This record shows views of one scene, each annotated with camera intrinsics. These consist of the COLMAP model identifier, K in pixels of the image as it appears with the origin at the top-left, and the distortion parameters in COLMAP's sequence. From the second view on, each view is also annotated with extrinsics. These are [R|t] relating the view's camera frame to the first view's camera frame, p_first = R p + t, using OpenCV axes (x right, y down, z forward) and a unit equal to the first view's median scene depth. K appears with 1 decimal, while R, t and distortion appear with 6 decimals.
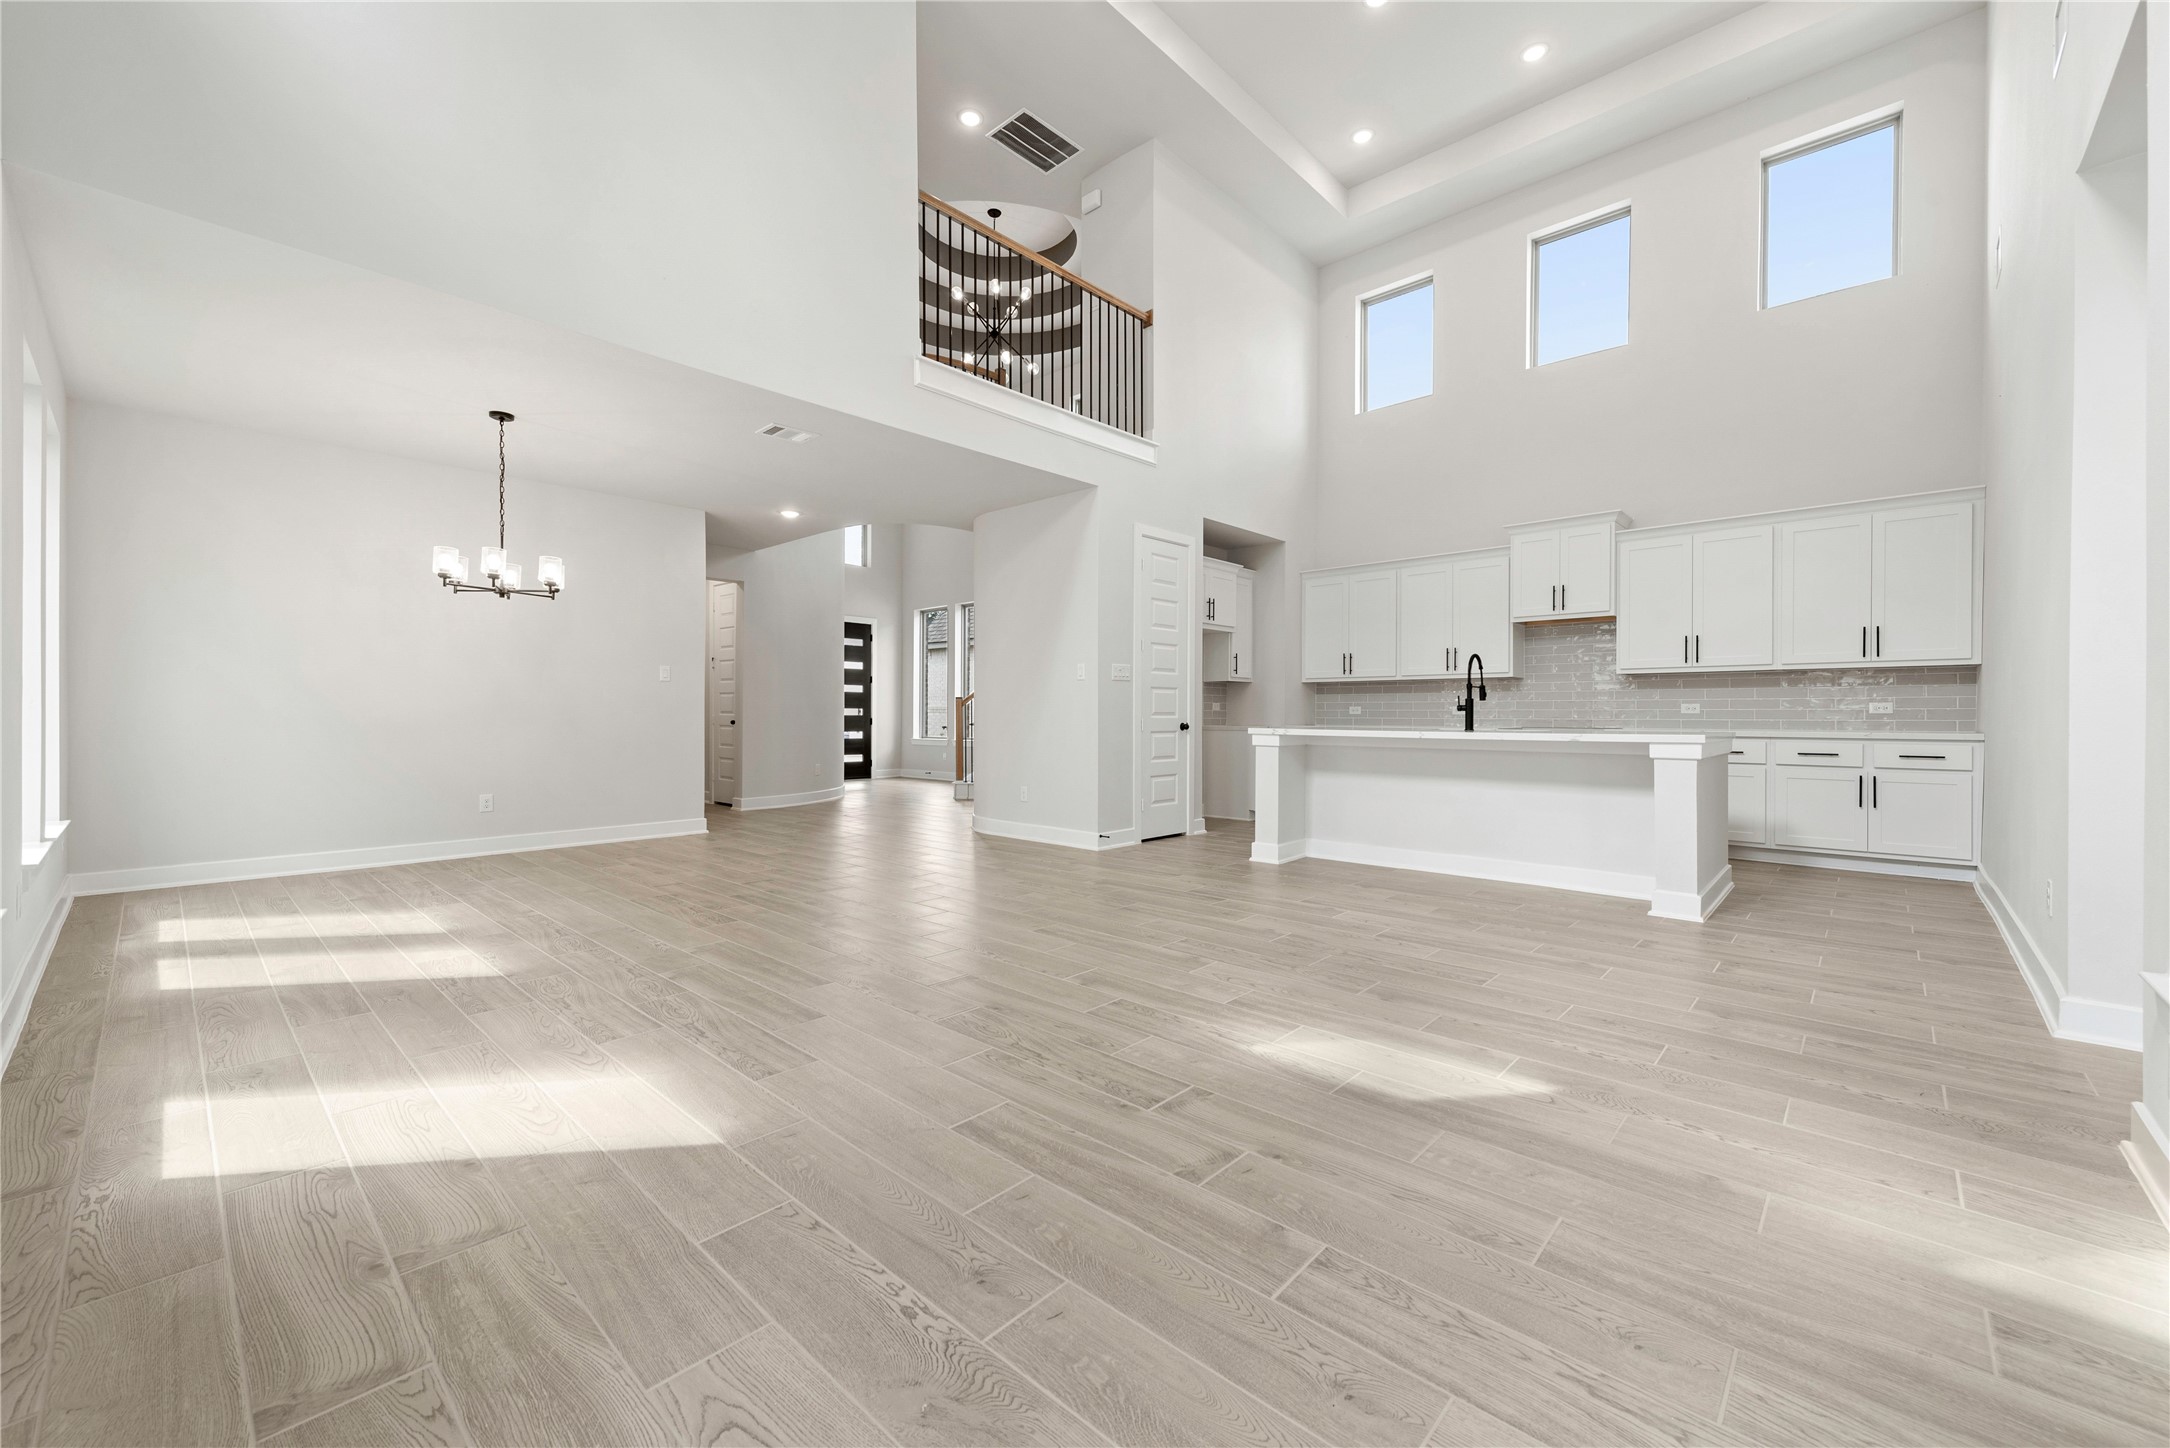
lens RADIAL K [[863.3, 0, 1081.7], [0, 863.3, 721.8], [0, 0, 1]] dist [0.021879, -0.007553]
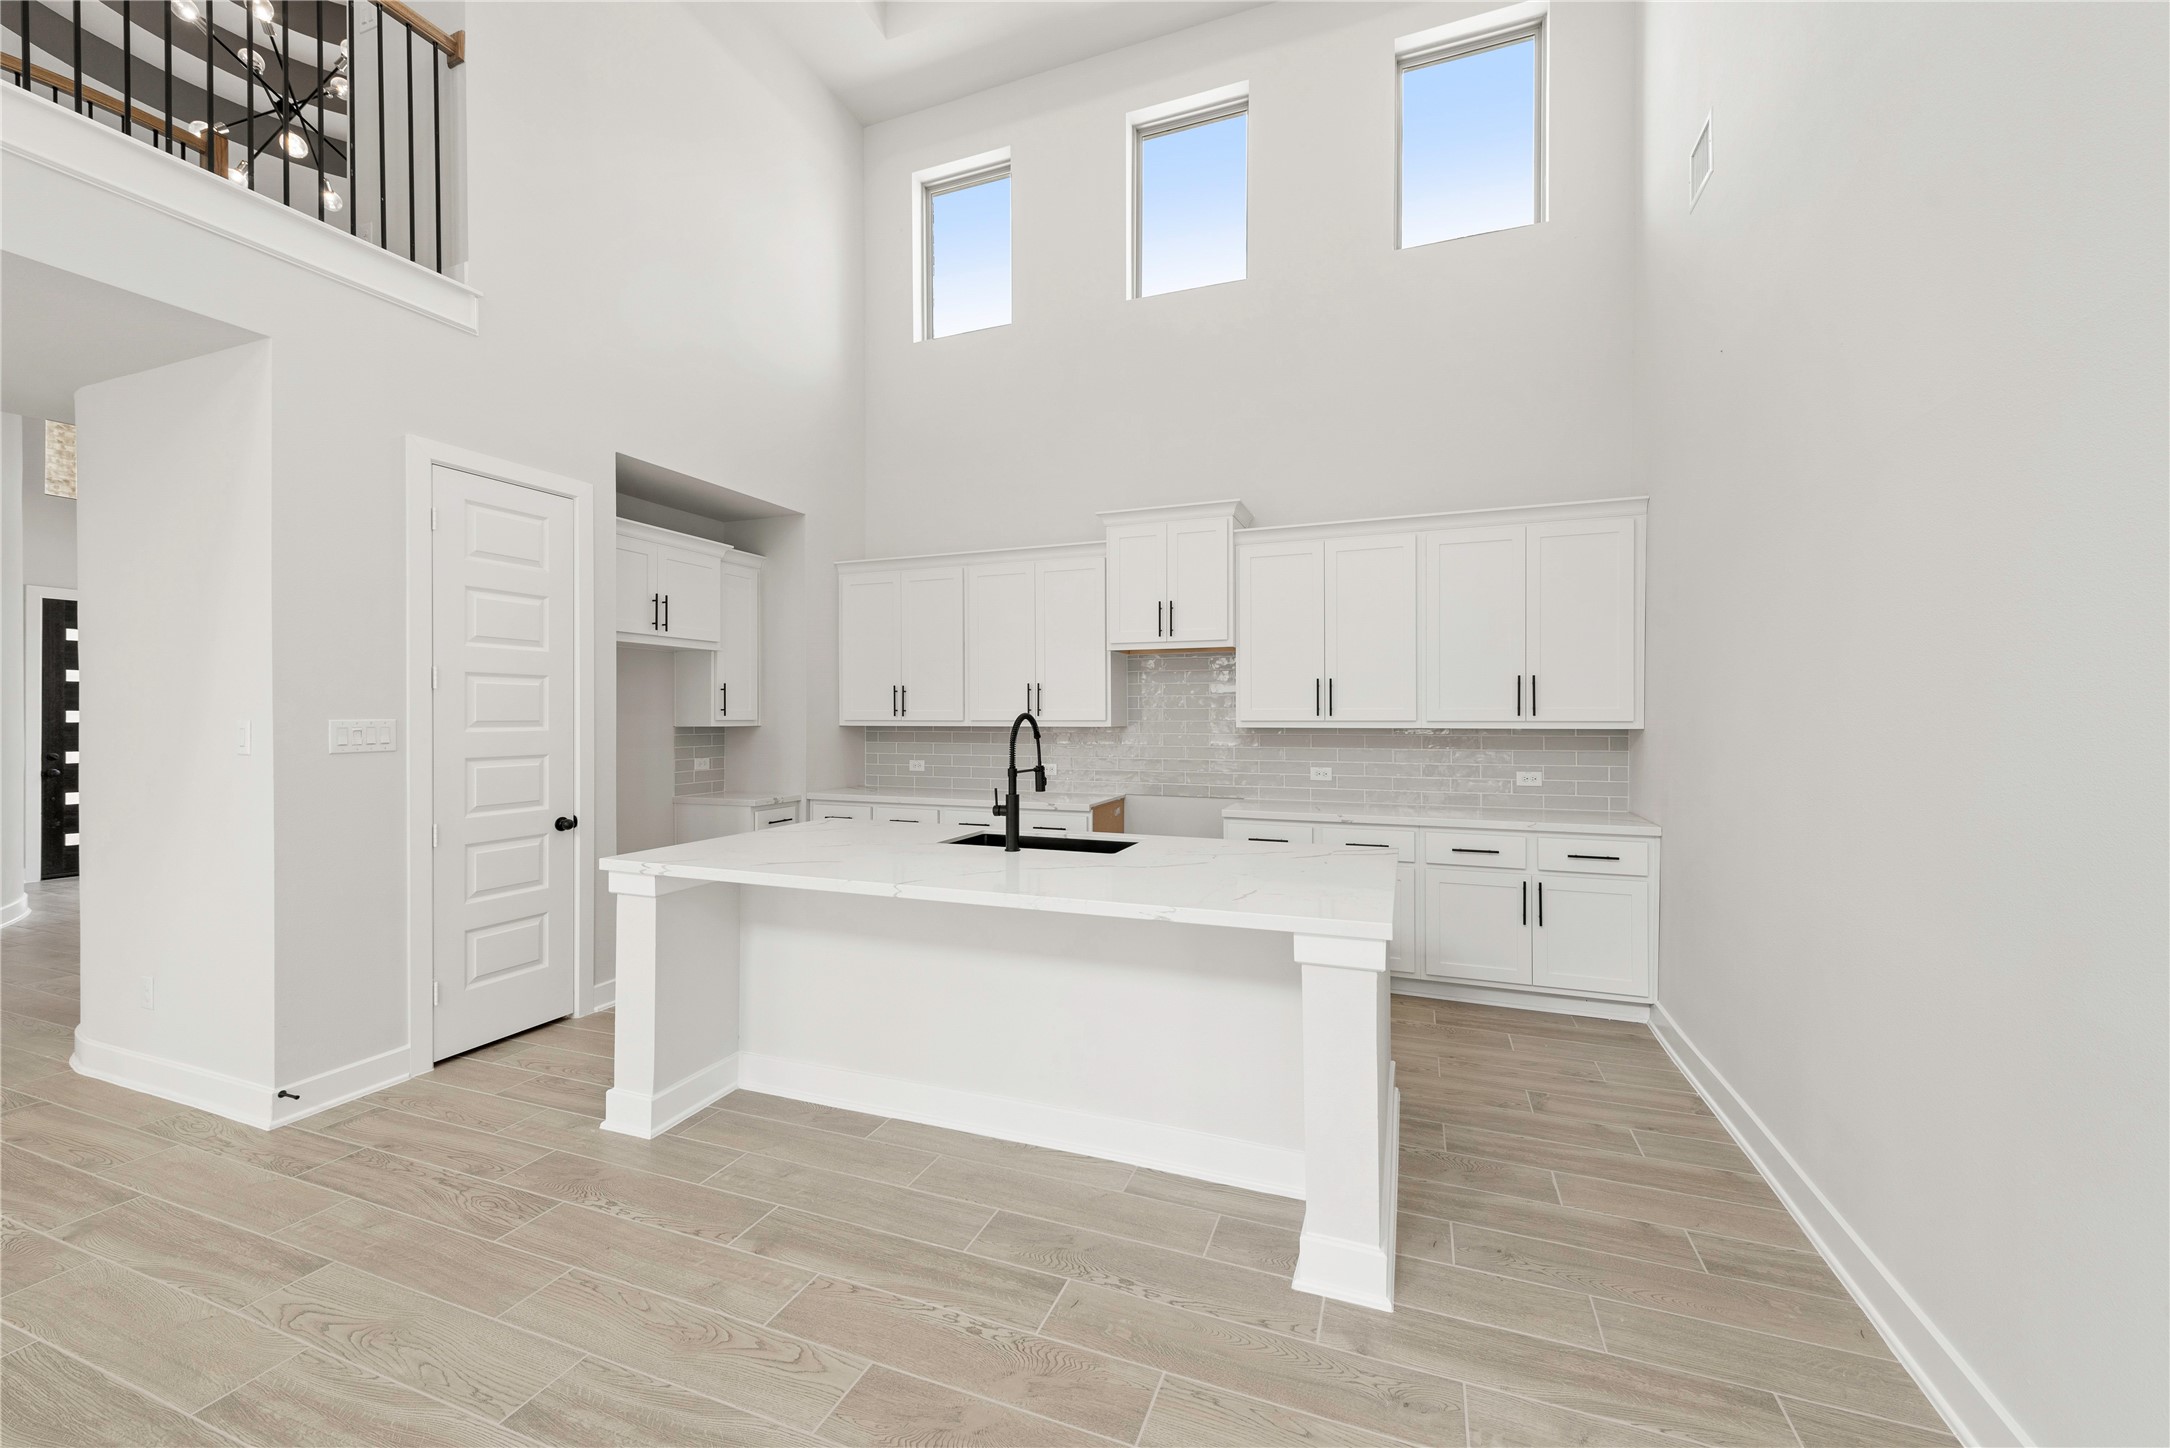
lens RADIAL K [[863.3, 0, 1081.7], [0, 863.3, 721.8], [0, 0, 1]] dist [0.021879, -0.007553]
pose [[0.931336, -0.004827, 0.364130, 0.236115], [0.005041, 0.999987, 0.000364, -0.061259], [-0.364127, 0.001497, 0.931348, 0.381608]]
